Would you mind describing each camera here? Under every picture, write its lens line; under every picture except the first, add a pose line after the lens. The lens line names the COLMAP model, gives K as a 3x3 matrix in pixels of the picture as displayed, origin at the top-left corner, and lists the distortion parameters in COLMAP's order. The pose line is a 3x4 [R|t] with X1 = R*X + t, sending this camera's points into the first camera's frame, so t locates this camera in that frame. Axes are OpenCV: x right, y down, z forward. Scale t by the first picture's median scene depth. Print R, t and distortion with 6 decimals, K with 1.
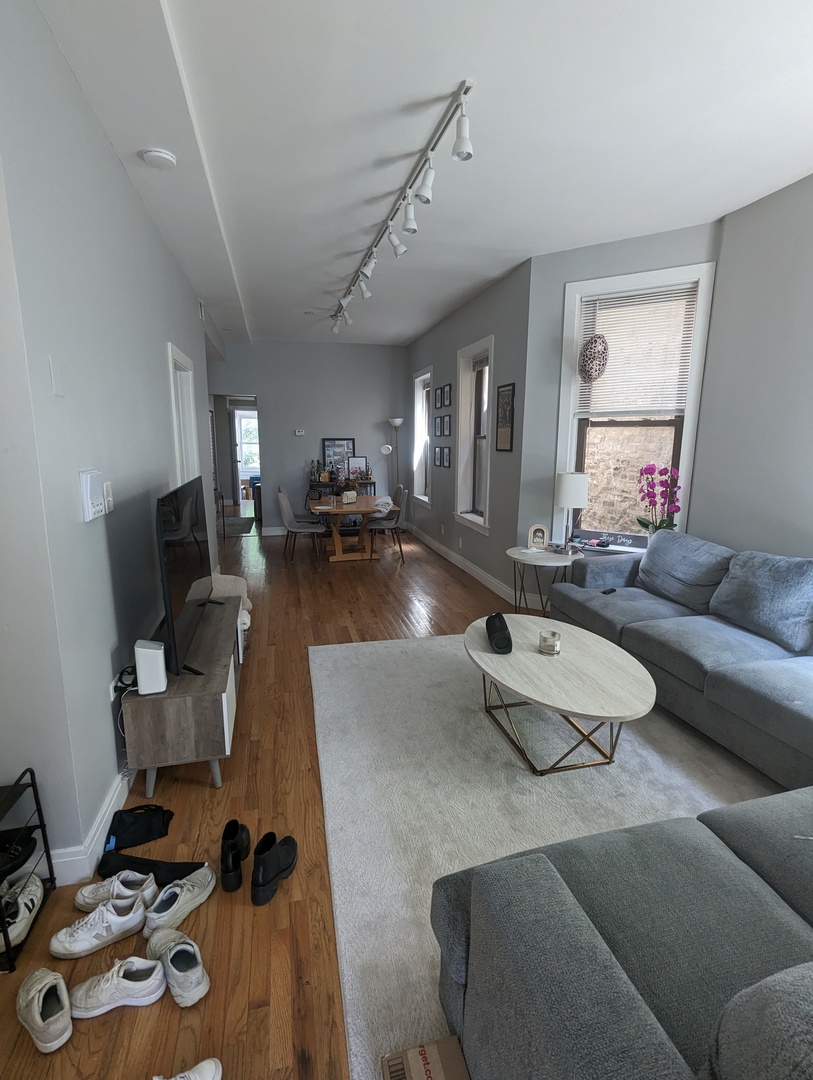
lens RADIAL K [[516.9, 0, 404.6], [0, 516.9, 539.9], [0, 0, 1]] dist [-0.009345, 0.002547]
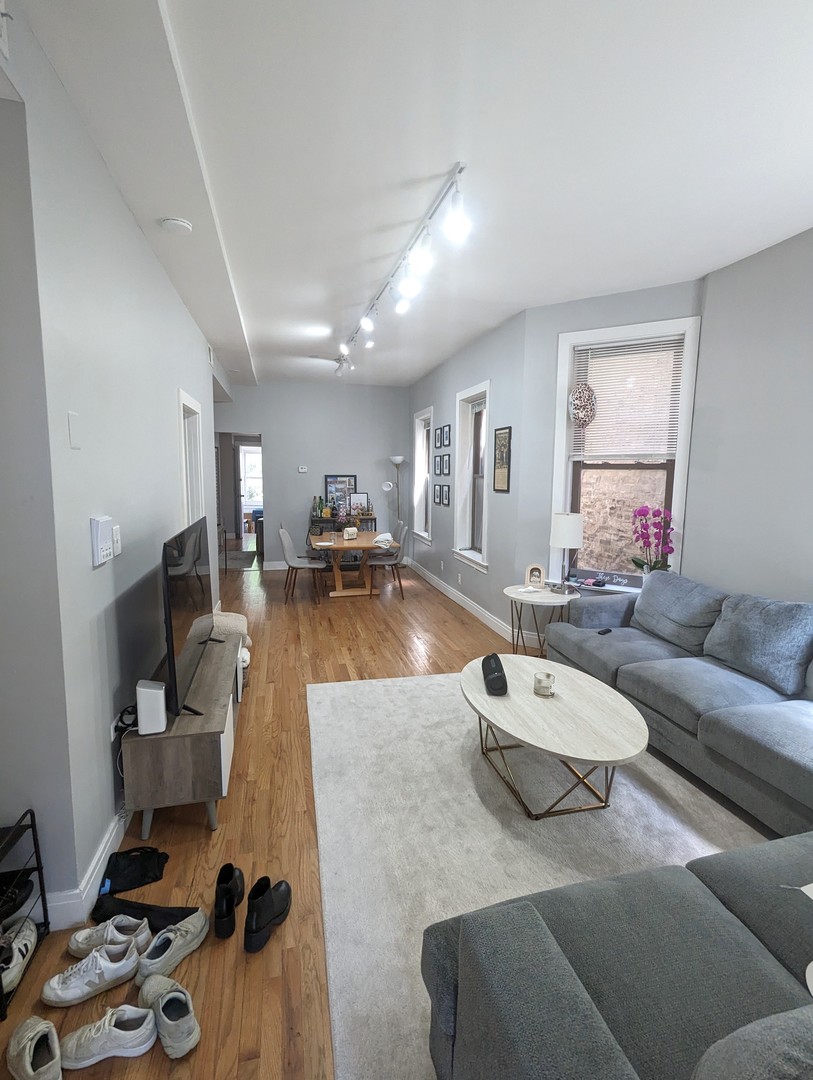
lens RADIAL K [[516.9, 0, 404.3], [0, 516.9, 538.7], [0, 0, 1]] dist [-0.009345, 0.002547]
pose [[0.999974, 0.006282, -0.003592, 0.007763], [-0.006501, 0.997885, -0.064679, -0.019158], [0.003178, 0.064701, 0.997900, -0.030813]]
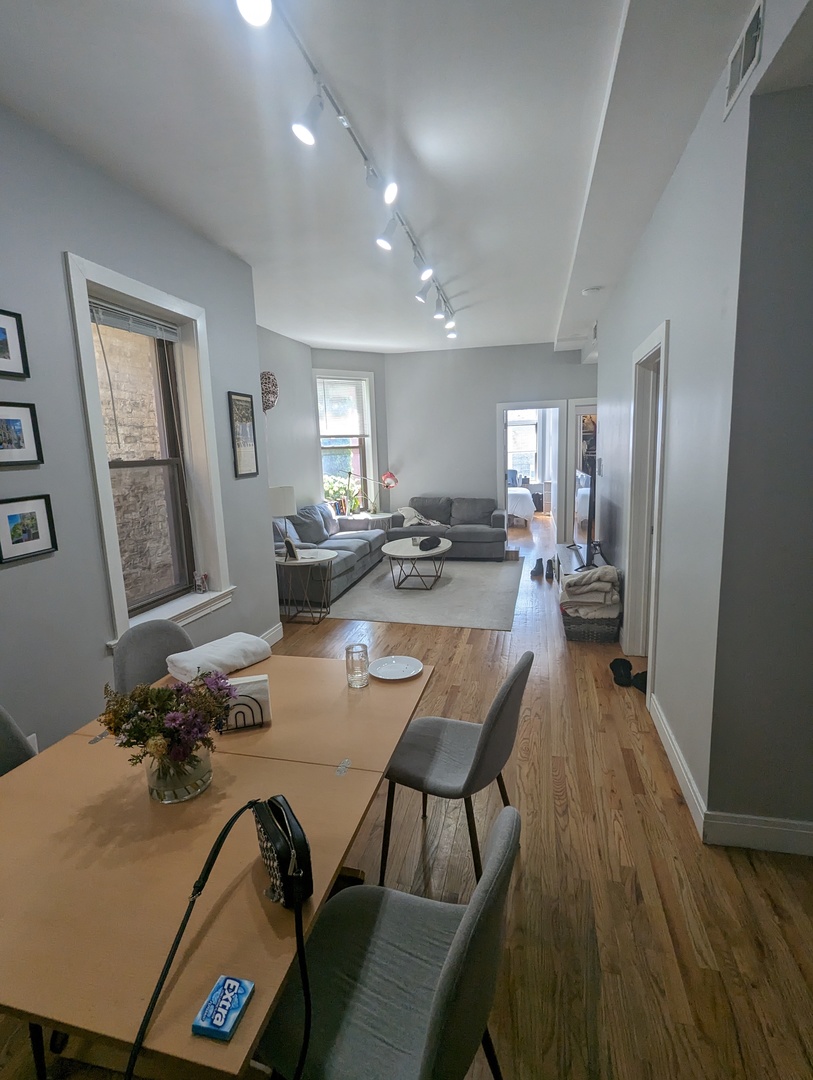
lens RADIAL K [[516.9, 0, 413.3], [0, 516.9, 540.5], [0, 0, 1]] dist [-0.009345, 0.002547]
pose [[-0.892359, -0.044978, 0.449080, -0.729875], [0.126699, 0.930045, 0.344911, -0.584754], [-0.433178, 0.364683, -0.824235, 2.878036]]
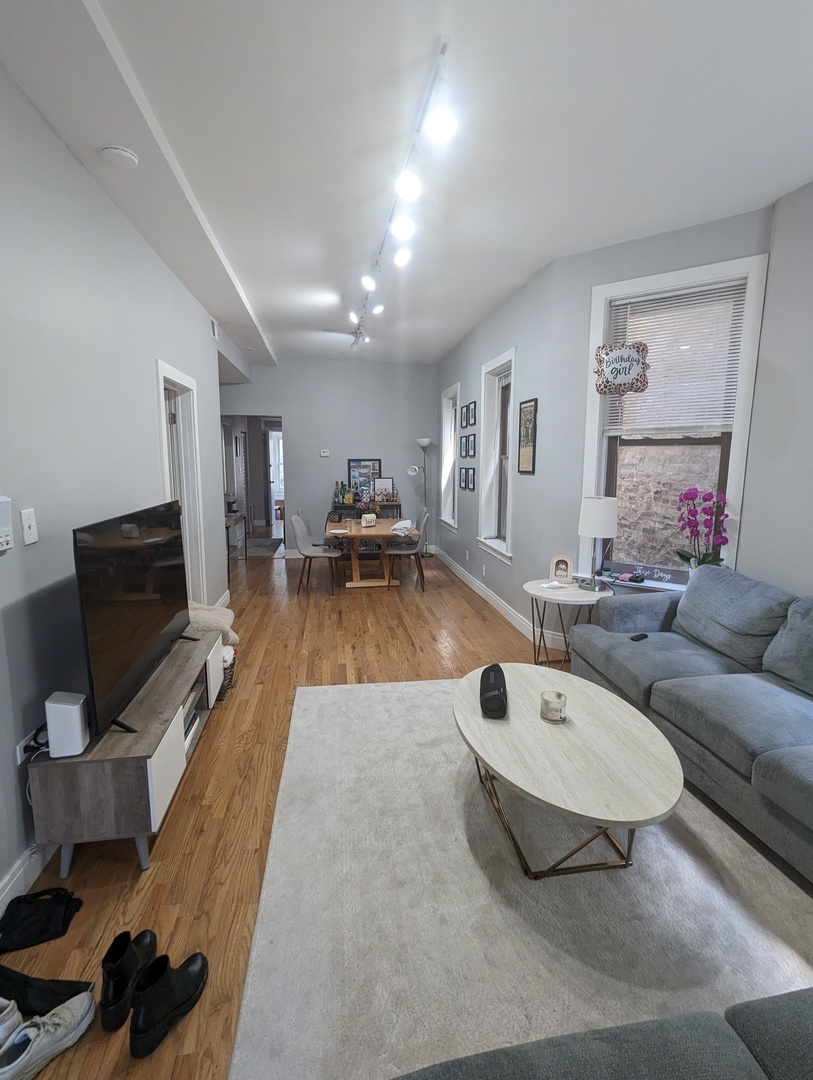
lens RADIAL K [[516.9, 0, 404.3], [0, 516.9, 539.9], [0, 0, 1]] dist [-0.009345, 0.002547]
pose [[0.995868, 0.012383, -0.089964, 0.114840], [-0.015814, 0.999171, -0.037521, -0.030631], [0.089425, 0.038788, 0.995238, 0.152236]]
